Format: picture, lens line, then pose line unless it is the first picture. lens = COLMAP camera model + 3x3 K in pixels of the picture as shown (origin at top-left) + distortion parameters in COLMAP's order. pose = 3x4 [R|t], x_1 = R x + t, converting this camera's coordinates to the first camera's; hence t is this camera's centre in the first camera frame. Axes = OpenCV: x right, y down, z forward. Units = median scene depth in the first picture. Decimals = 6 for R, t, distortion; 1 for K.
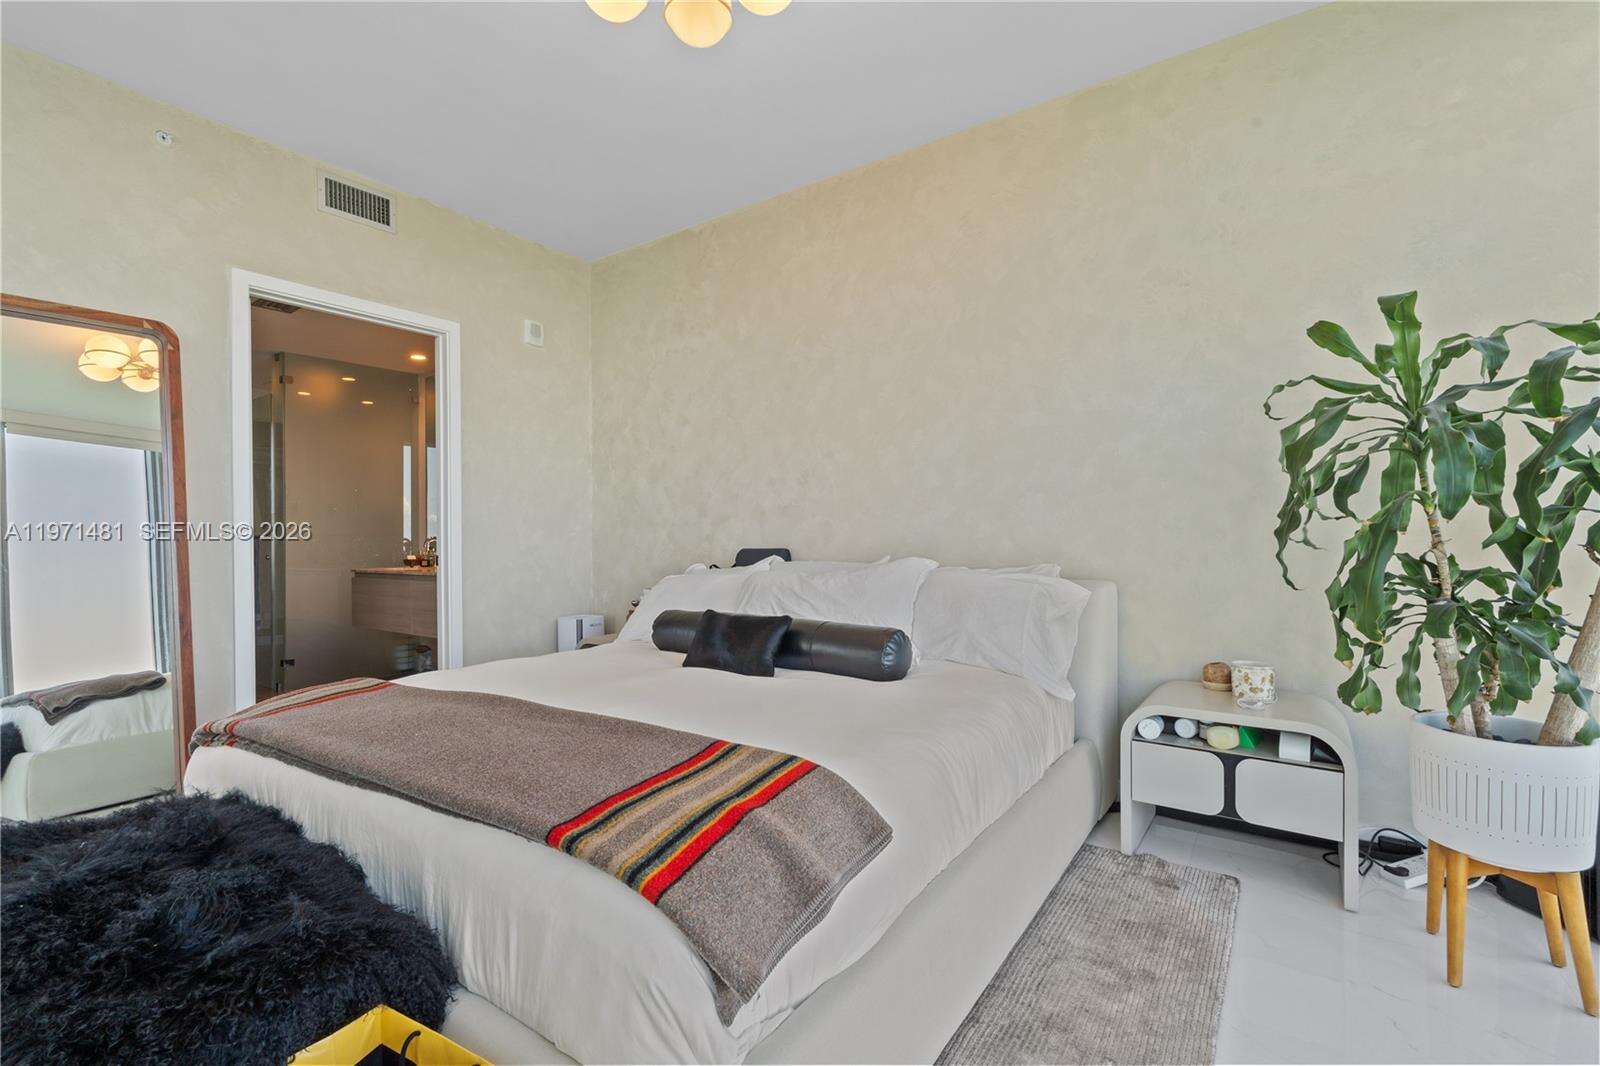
lens RADIAL K [[713.5, 0, 806.2], [0, 713.5, 545.3], [0, 0, 1]] dist [-0.000412, -0.000359]
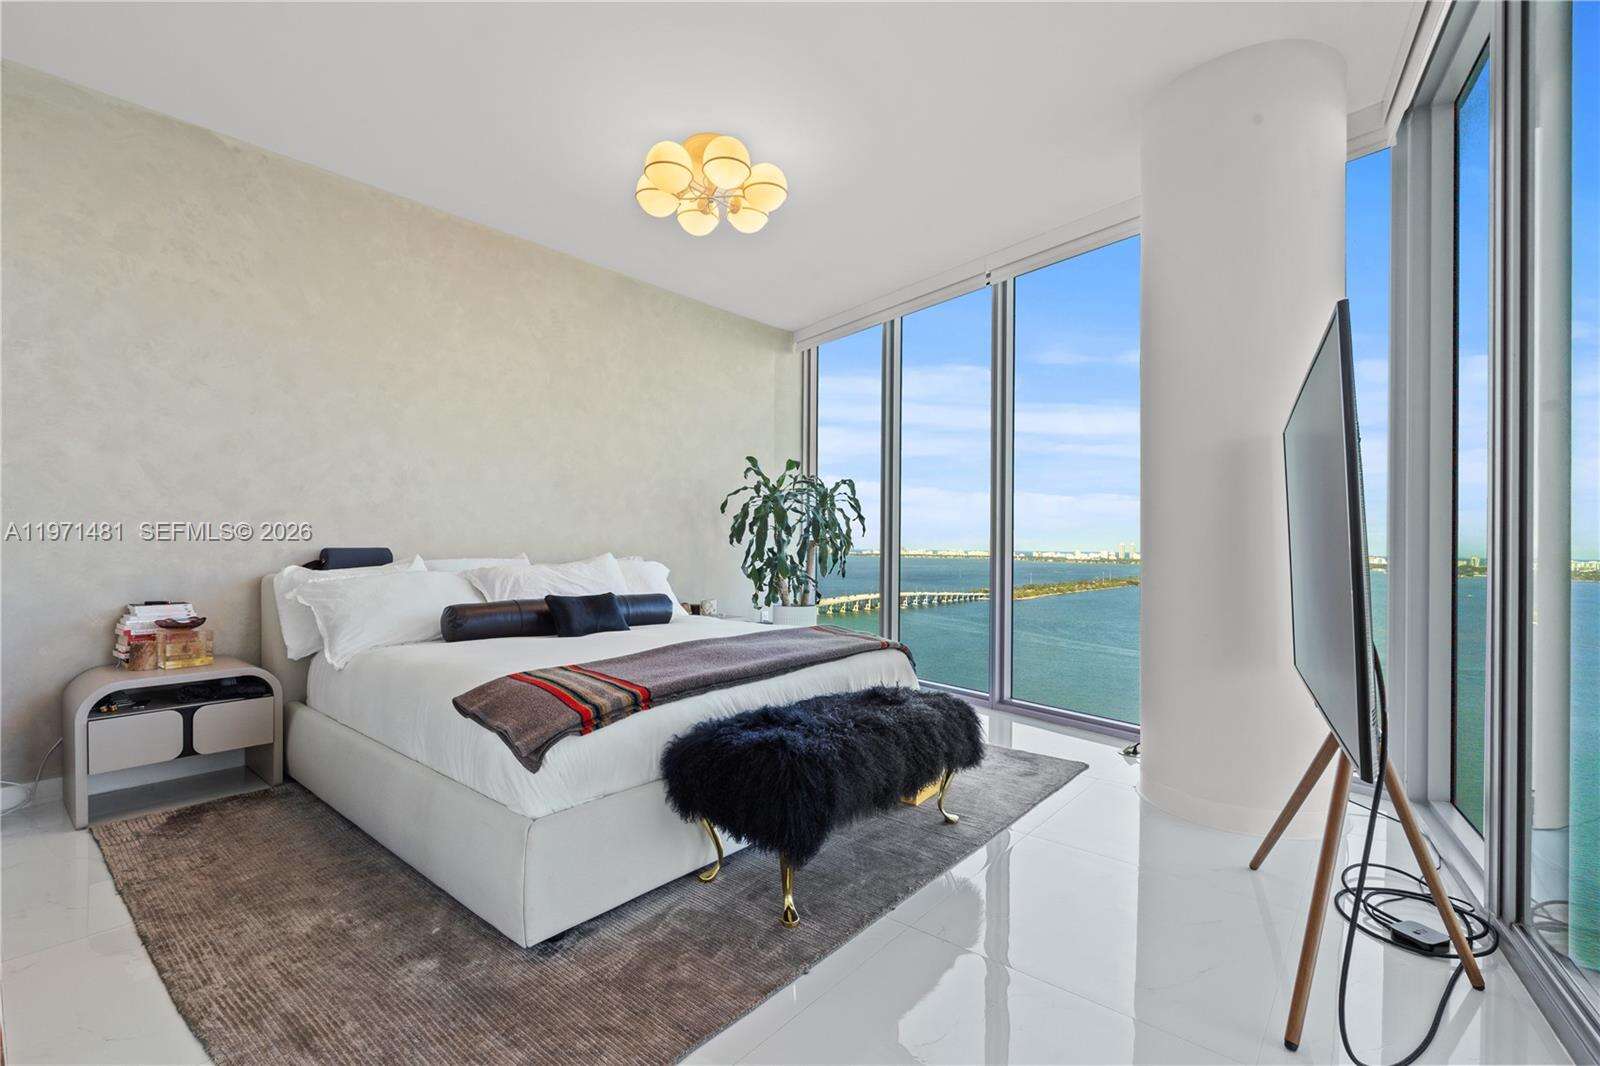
lens RADIAL K [[713.5, 0, 806.2], [0, 713.5, 545.3], [0, 0, 1]] dist [-0.000412, -0.000359]
pose [[0.090326, 0.006167, 0.995893, -0.960143], [0.001071, 0.999980, -0.006289, 0.007723], [-0.995912, 0.001634, 0.090317, 0.321183]]
